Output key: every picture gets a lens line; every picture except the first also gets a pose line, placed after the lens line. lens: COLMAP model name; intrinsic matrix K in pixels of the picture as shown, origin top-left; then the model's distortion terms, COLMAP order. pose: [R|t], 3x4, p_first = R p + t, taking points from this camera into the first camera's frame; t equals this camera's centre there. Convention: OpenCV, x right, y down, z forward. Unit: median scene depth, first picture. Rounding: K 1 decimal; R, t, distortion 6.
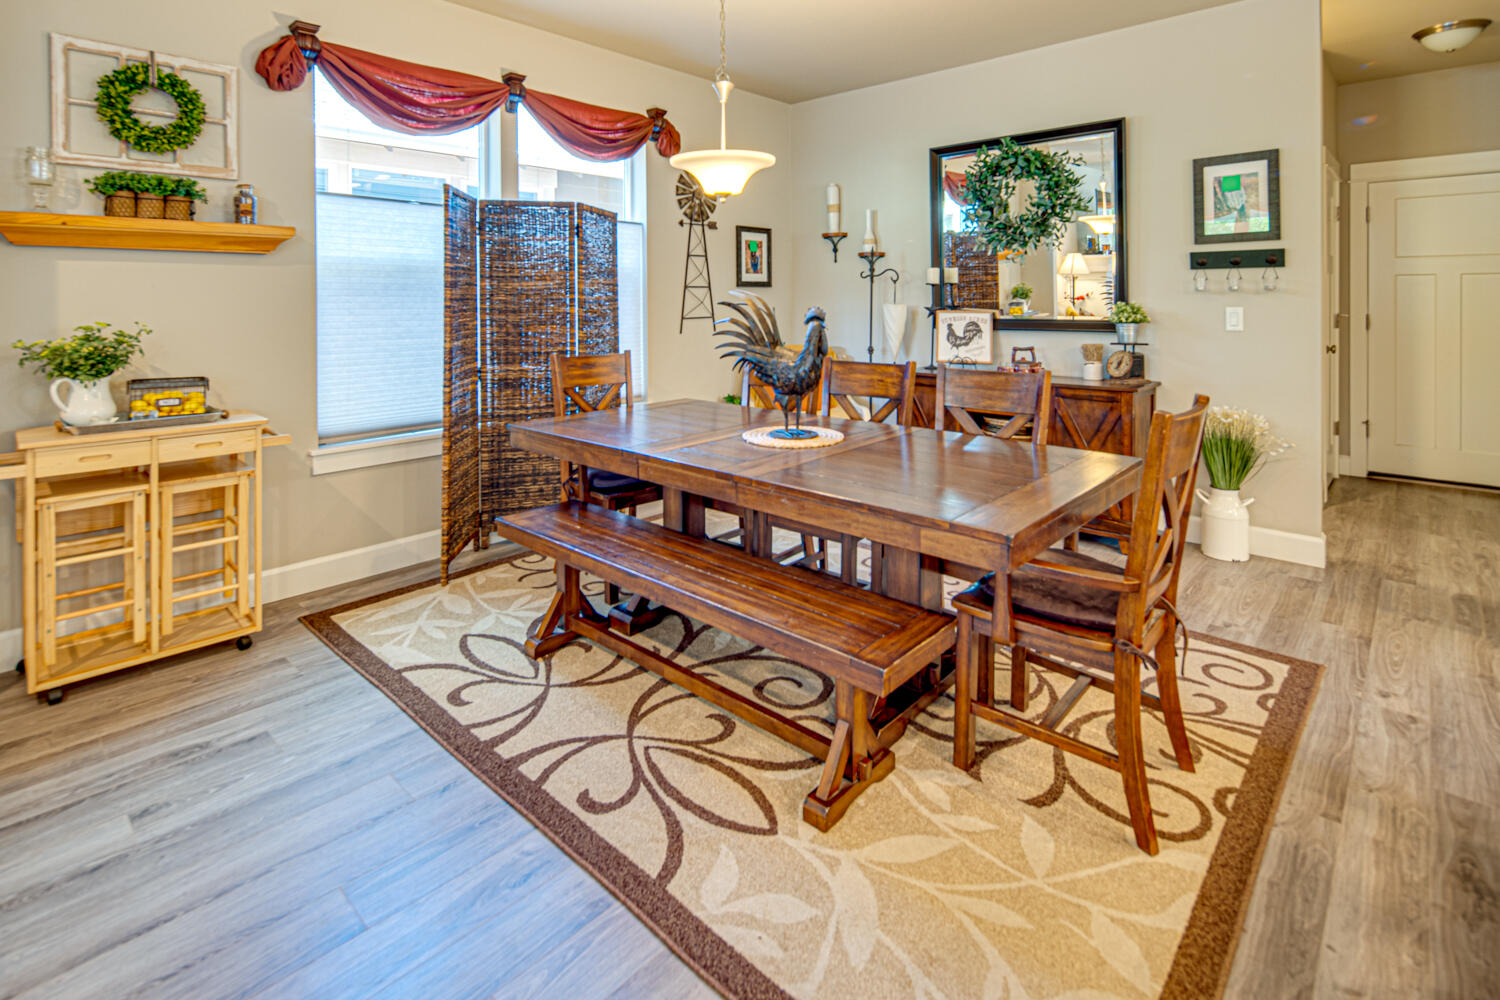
lens RADIAL K [[722.9, 0, 741.0], [0, 722.9, 494.0], [0, 0, 1]] dist [0.005266, -0.000088]
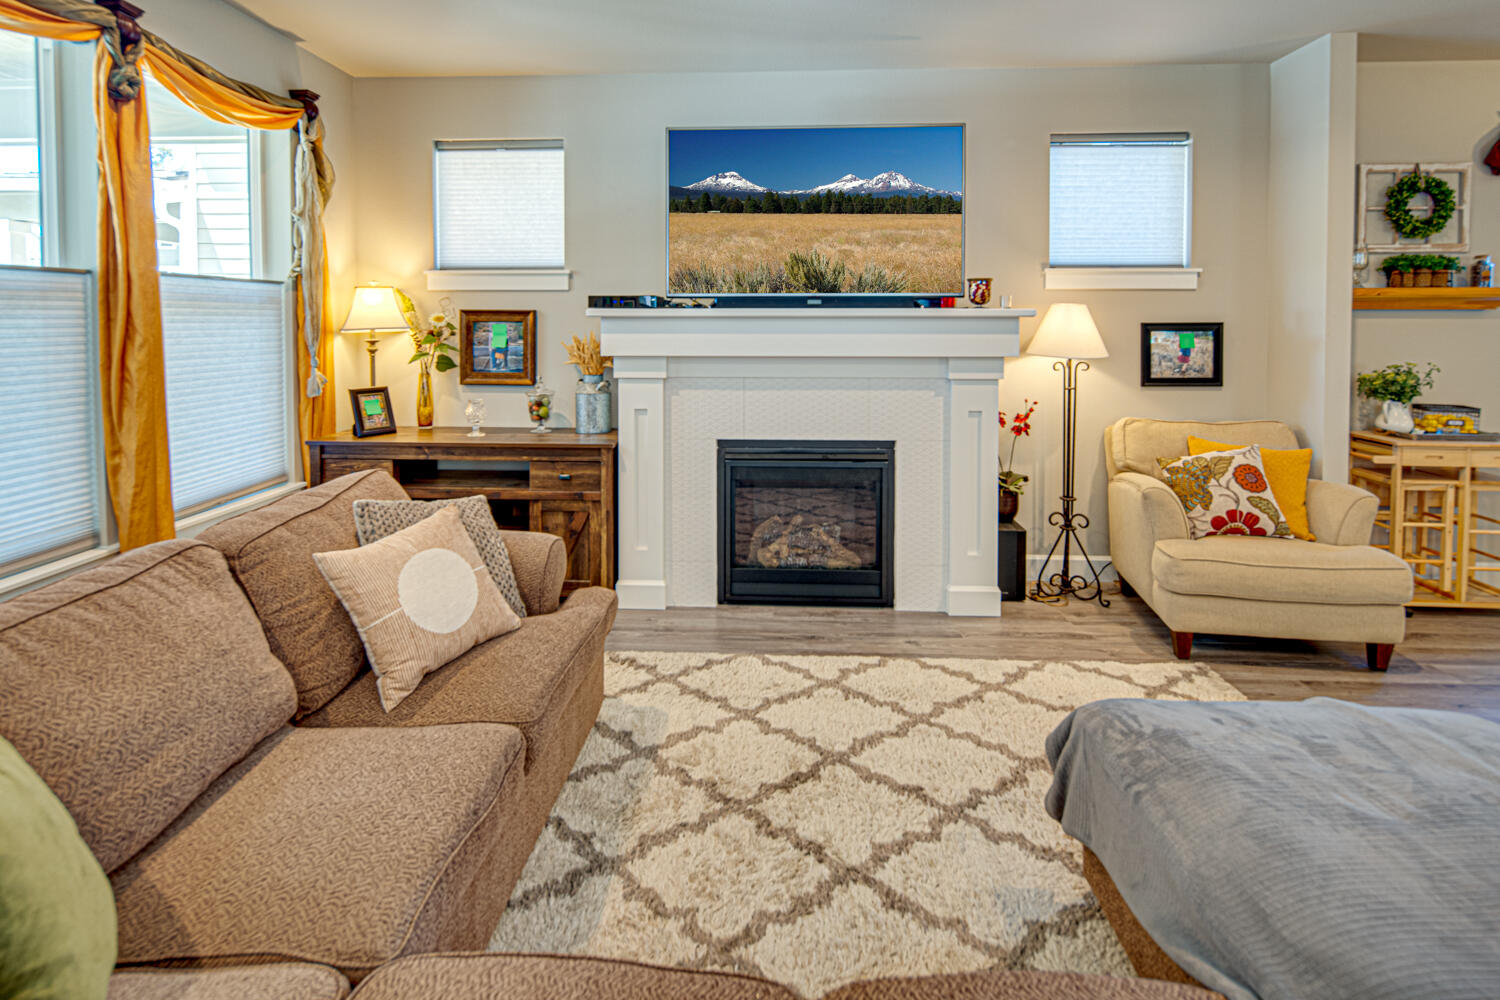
lens RADIAL K [[744.2, 0, 749.5], [0, 744.2, 457.7], [0, 0, 1]] dist [0.000822, -0.000324]
pose [[0.628200, 0.144031, -0.764604, -0.479696], [-0.211534, 0.977316, 0.010304, 0.174358], [0.748744, 0.155267, 0.644418, -0.754656]]
